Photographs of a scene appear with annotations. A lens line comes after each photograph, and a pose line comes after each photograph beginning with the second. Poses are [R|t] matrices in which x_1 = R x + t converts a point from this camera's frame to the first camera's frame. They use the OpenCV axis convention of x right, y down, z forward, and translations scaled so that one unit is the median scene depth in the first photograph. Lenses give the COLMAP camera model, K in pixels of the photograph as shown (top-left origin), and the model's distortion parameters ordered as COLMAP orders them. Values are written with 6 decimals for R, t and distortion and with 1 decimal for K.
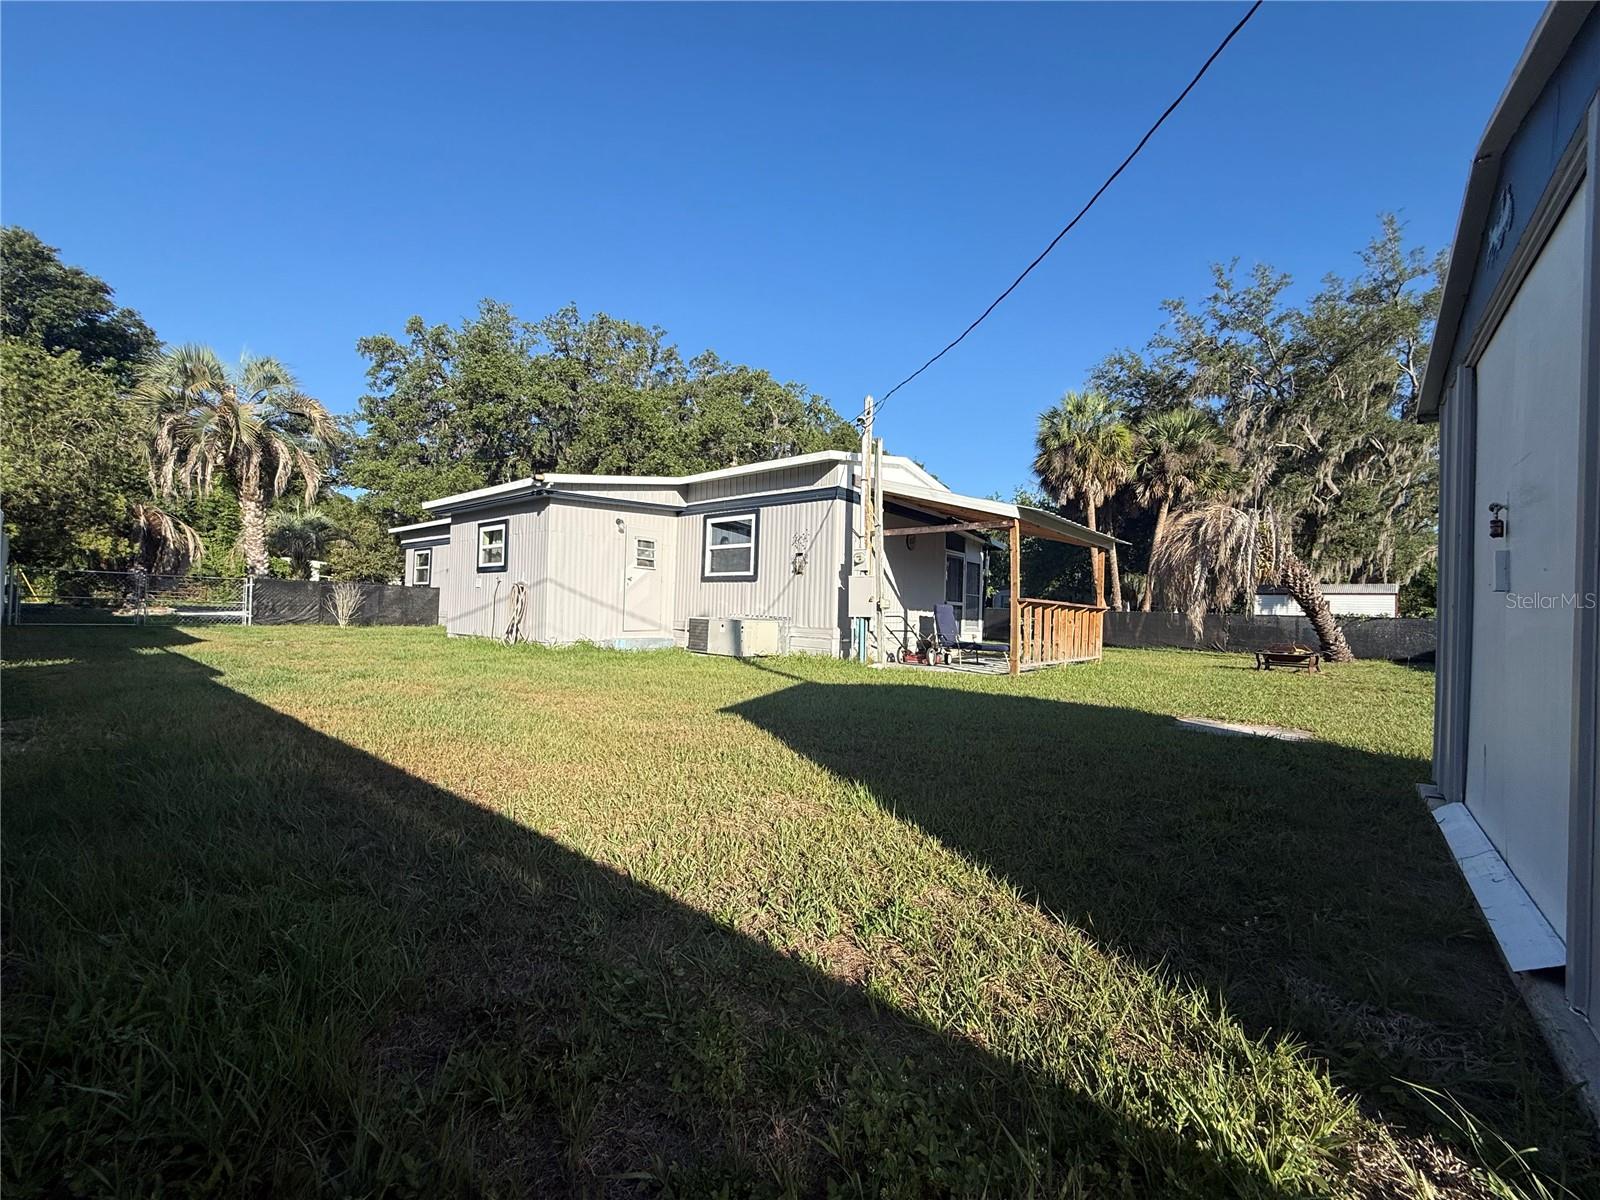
lens RADIAL K [[636.0, 0, 794.9], [0, 636.0, 600.1], [0, 0, 1]] dist [0.001318, -0.000226]
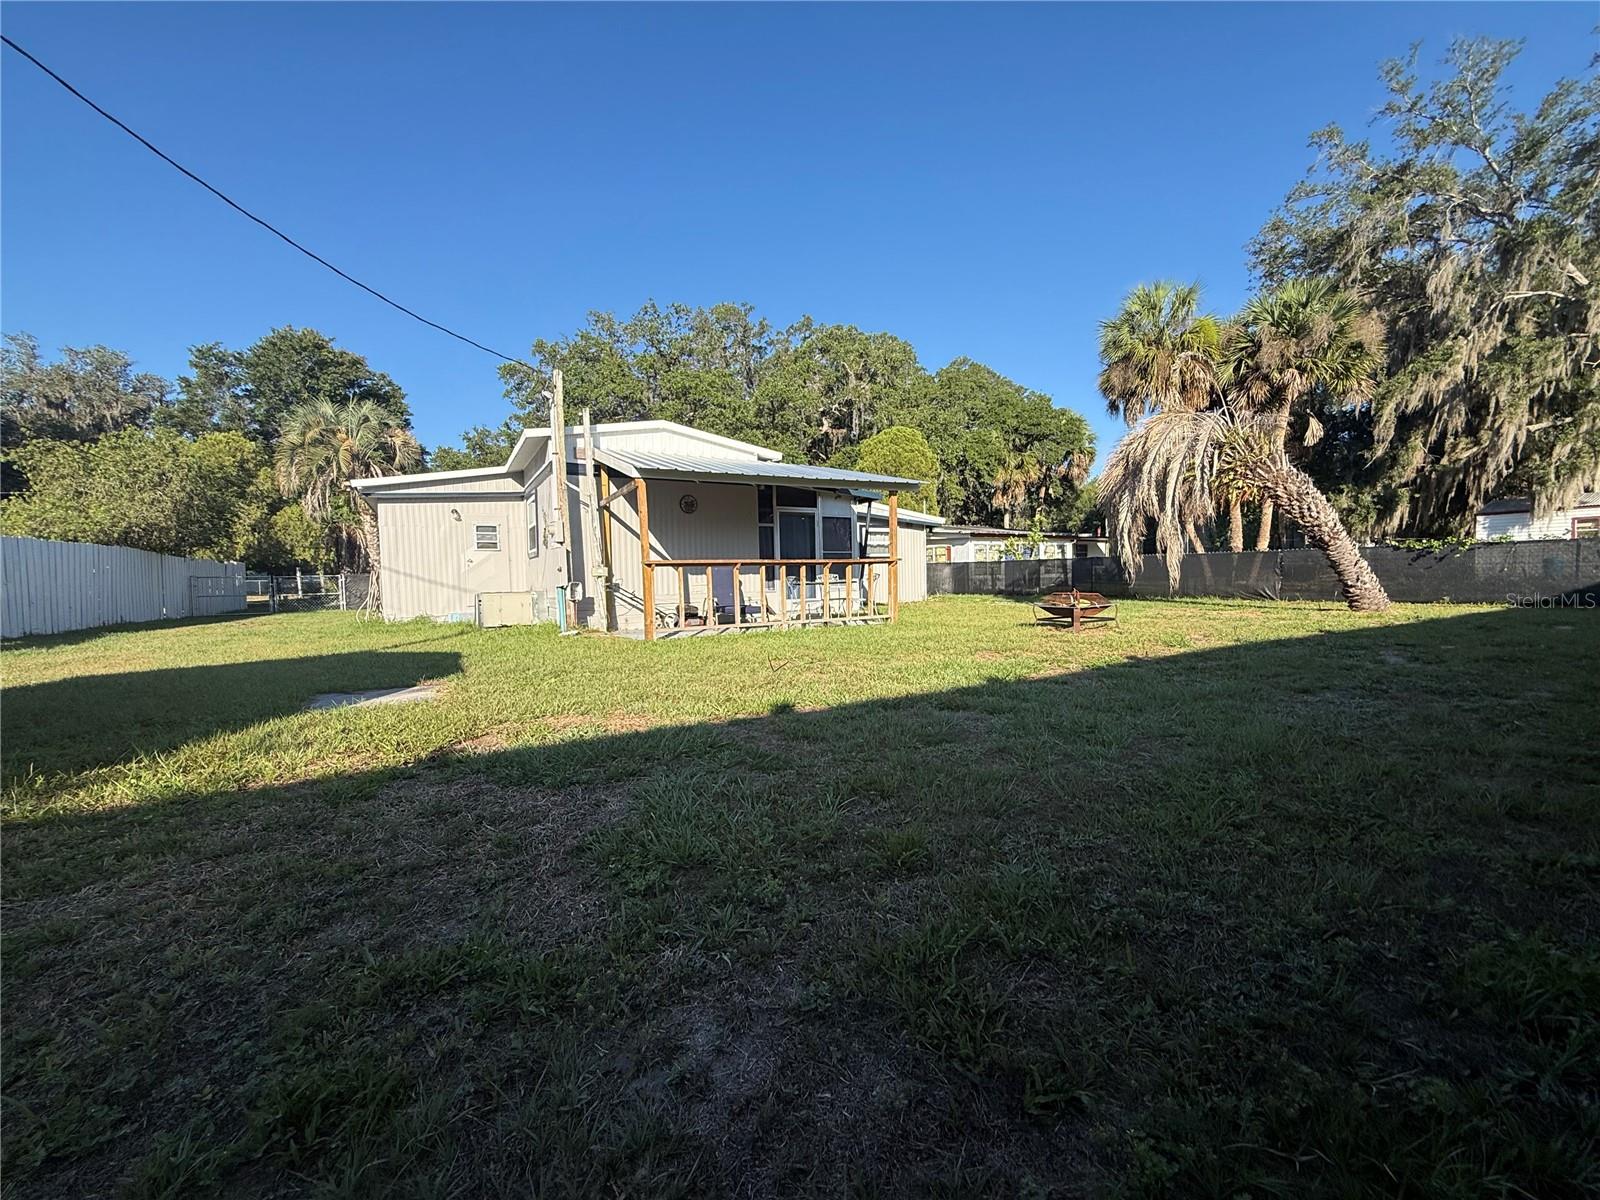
lens RADIAL K [[636.0, 0, 794.9], [0, 636.0, 600.1], [0, 0, 1]] dist [0.001318, -0.000226]
pose [[0.932626, -0.040345, -0.358582, 0.462689], [0.060442, 0.997157, 0.045008, 0.013653], [0.355747, -0.063649, 0.932412, 0.091477]]
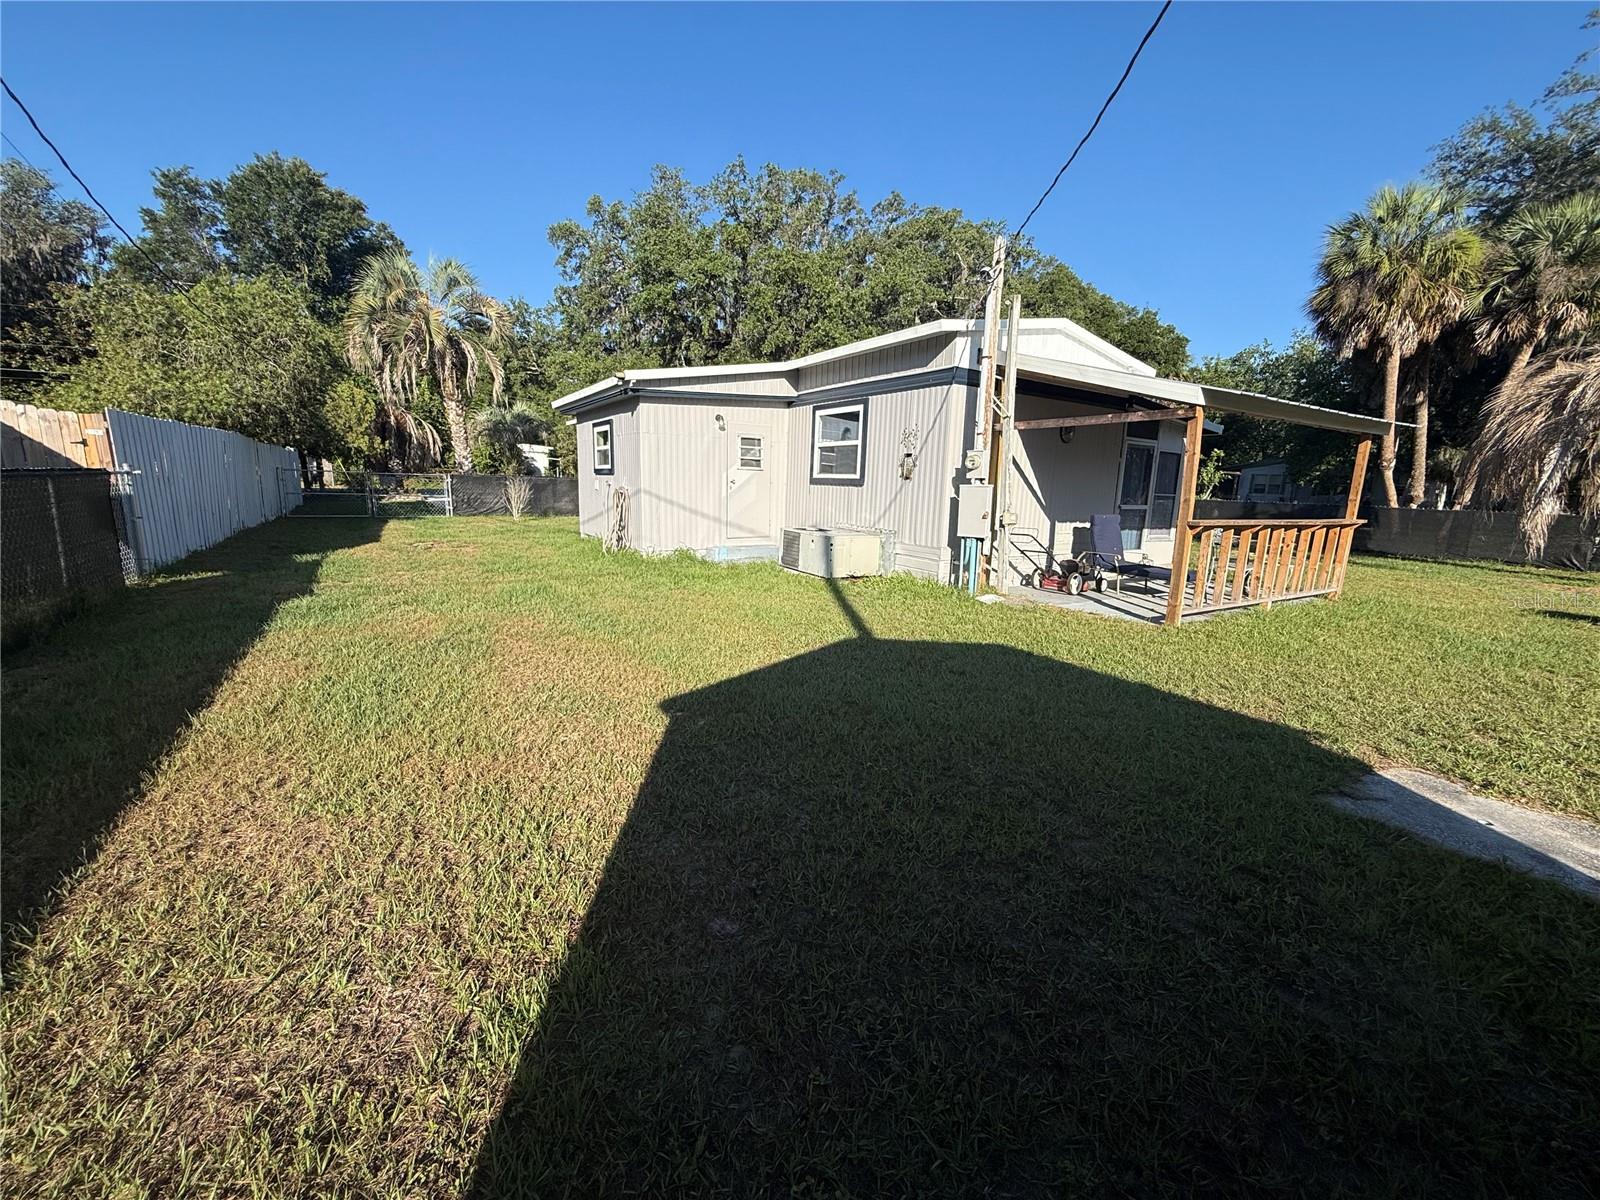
lens RADIAL K [[636.0, 0, 794.9], [0, 636.0, 600.1], [0, 0, 1]] dist [0.001318, -0.000226]
pose [[0.951610, 0.055540, -0.302248, 0.076459], [0.004047, 0.981183, 0.193039, -0.028552], [0.307282, -0.184921, 0.933478, 0.090603]]
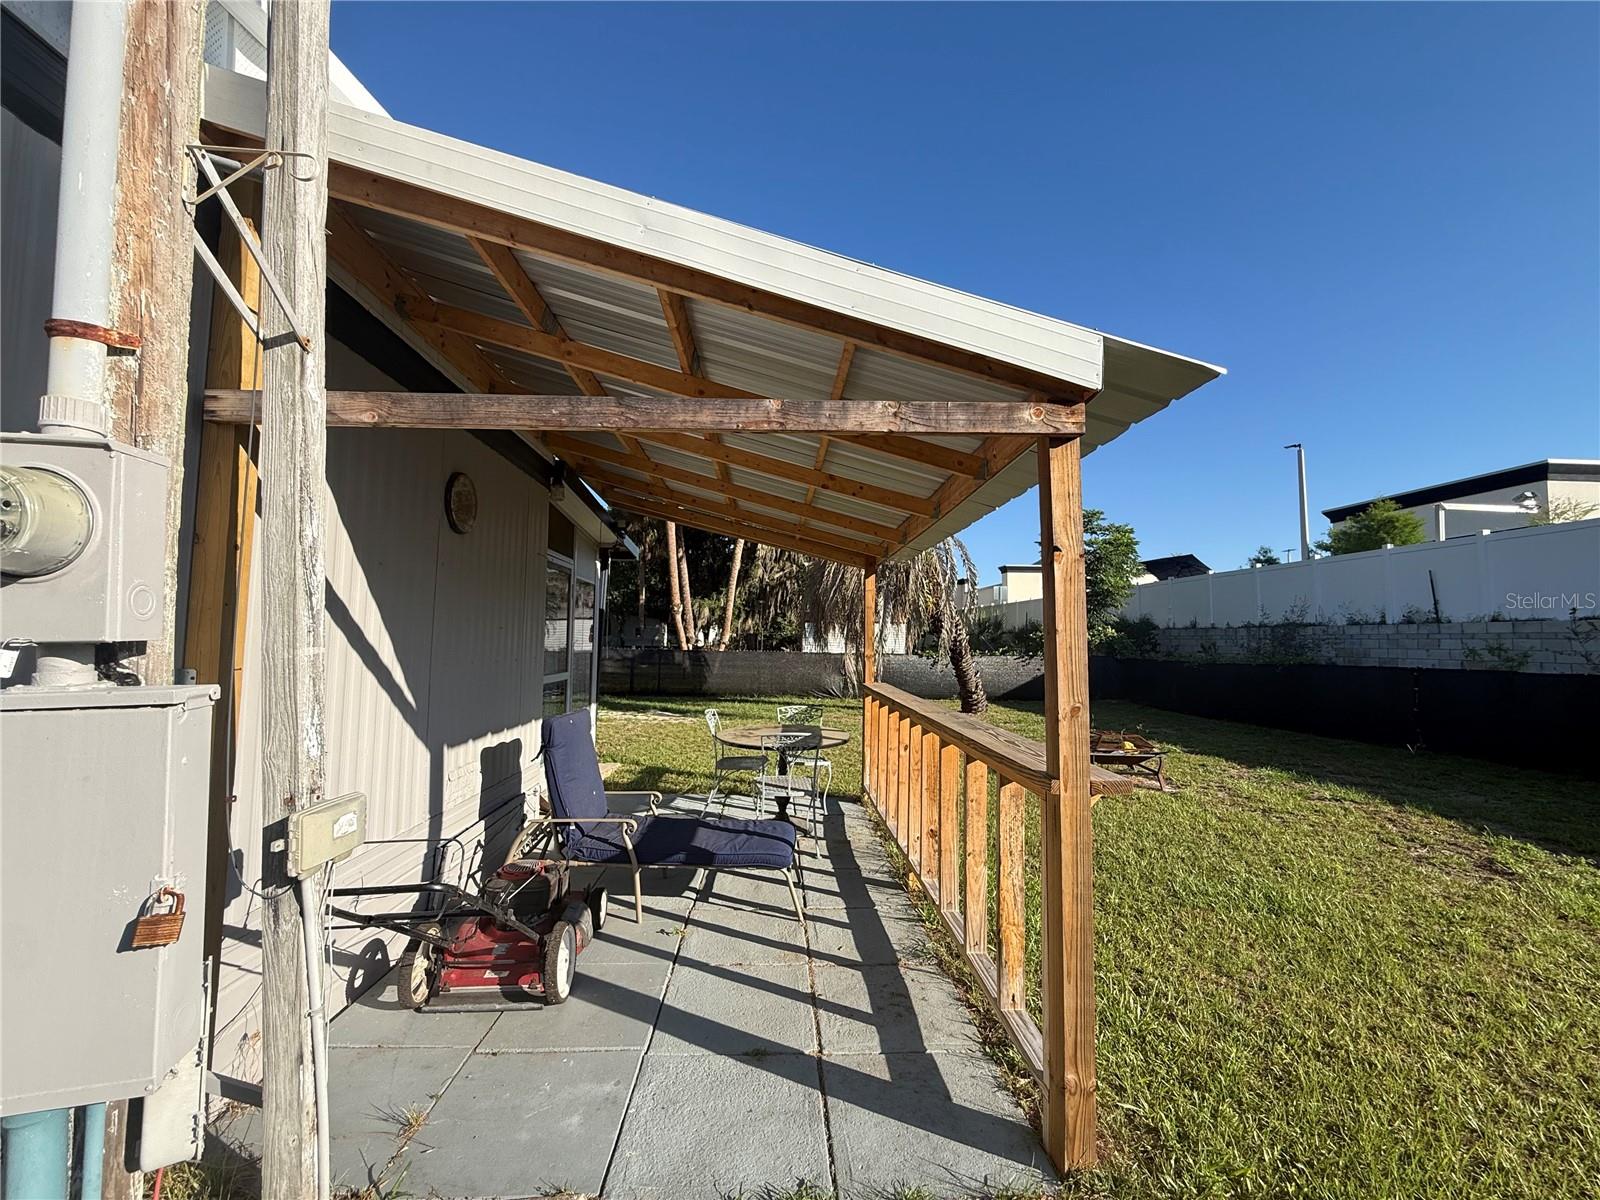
lens RADIAL K [[636.0, 0, 794.9], [0, 636.0, 600.1], [0, 0, 1]] dist [0.001318, -0.000226]
pose [[0.744737, 0.019176, 0.667082, 0.070199], [-0.001093, 0.999621, -0.027515, -0.028478], [-0.667357, 0.019762, 0.744476, 0.463088]]
